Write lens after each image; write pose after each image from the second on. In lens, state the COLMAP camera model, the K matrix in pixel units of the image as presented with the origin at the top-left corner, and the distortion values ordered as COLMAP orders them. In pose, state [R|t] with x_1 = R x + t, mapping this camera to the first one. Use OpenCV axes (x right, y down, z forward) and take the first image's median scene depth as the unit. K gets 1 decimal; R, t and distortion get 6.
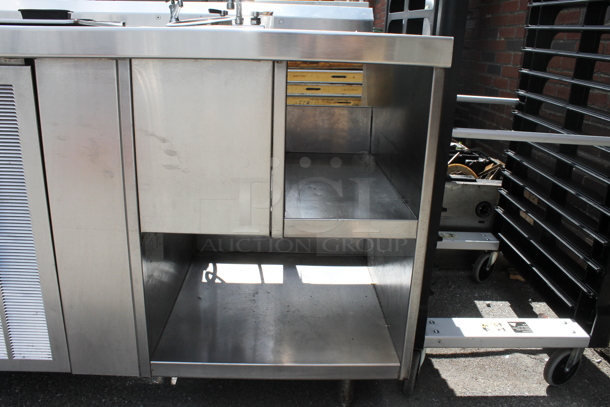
lens RADIAL K [[525.2, 0, 305.0], [0, 525.2, 203.5], [0, 0, 1]] dist [-0.187110, 0.171135]
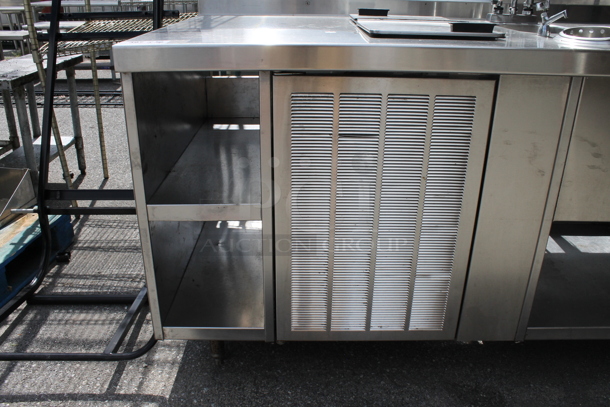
lens RADIAL K [[525.2, 0, 305.0], [0, 525.2, 203.5], [0, 0, 1]] dist [-0.187110, 0.171135]
pose [[0.998673, -0.009345, -0.050647, -0.586765], [0.014311, 0.995024, 0.098598, -0.075348], [0.049474, -0.099192, 0.993838, -0.119552]]
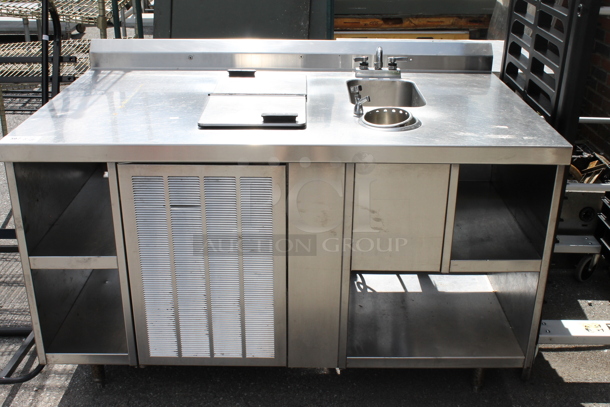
lens RADIAL K [[703.4, 0, 305.0], [0, 703.4, 203.5], [0, 0, 1]] dist [-0.096351, 0.066249]
pose [[0.998738, -0.009948, -0.049220, -0.248510], [0.014527, 0.995508, 0.093555, -0.227170], [0.048068, -0.094152, 0.994397, -0.682854]]
